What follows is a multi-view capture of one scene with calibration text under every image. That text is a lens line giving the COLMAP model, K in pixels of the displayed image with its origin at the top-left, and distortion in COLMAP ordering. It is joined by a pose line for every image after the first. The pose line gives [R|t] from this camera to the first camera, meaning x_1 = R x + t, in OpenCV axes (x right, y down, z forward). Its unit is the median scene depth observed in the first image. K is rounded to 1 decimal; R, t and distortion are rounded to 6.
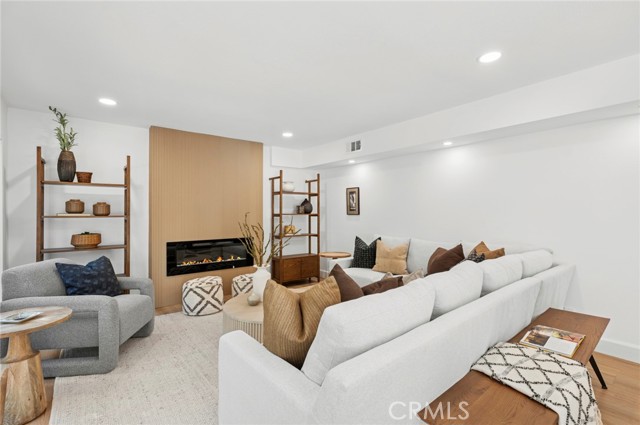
lens RADIAL K [[297.0, 0, 318.7], [0, 297.0, 214.0], [0, 0, 1]] dist [0.000959, -0.000191]
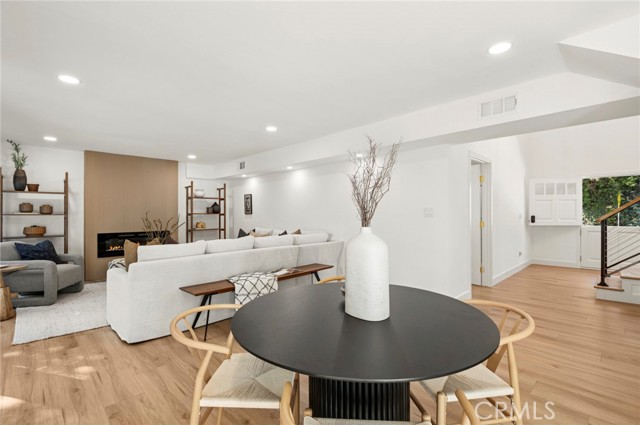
lens RADIAL K [[297.0, 0, 321.0], [0, 297.0, 216.2], [0, 0, 1]] dist [0.000959, -0.000191]
pose [[0.993782, -0.001322, 0.111334, 0.407878], [0.001298, 0.999999, 0.000287, 0.016928], [-0.111334, -0.000141, 0.993783, -0.547799]]
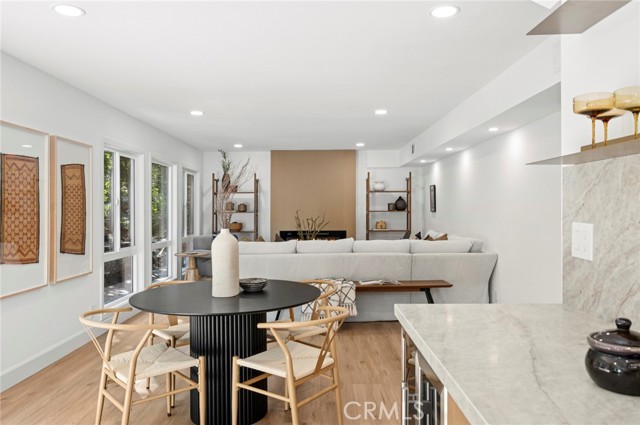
lens RADIAL K [[464.6, 0, 320.8], [0, 464.6, 209.8], [0, 0, 1]] dist [0.002063, 0.000424]
pose [[0.783505, -0.000203, -0.621386, 1.111788], [-0.002056, 0.999994, -0.002918, 0.001408], [0.621382, 0.003564, 0.783499, -0.676495]]
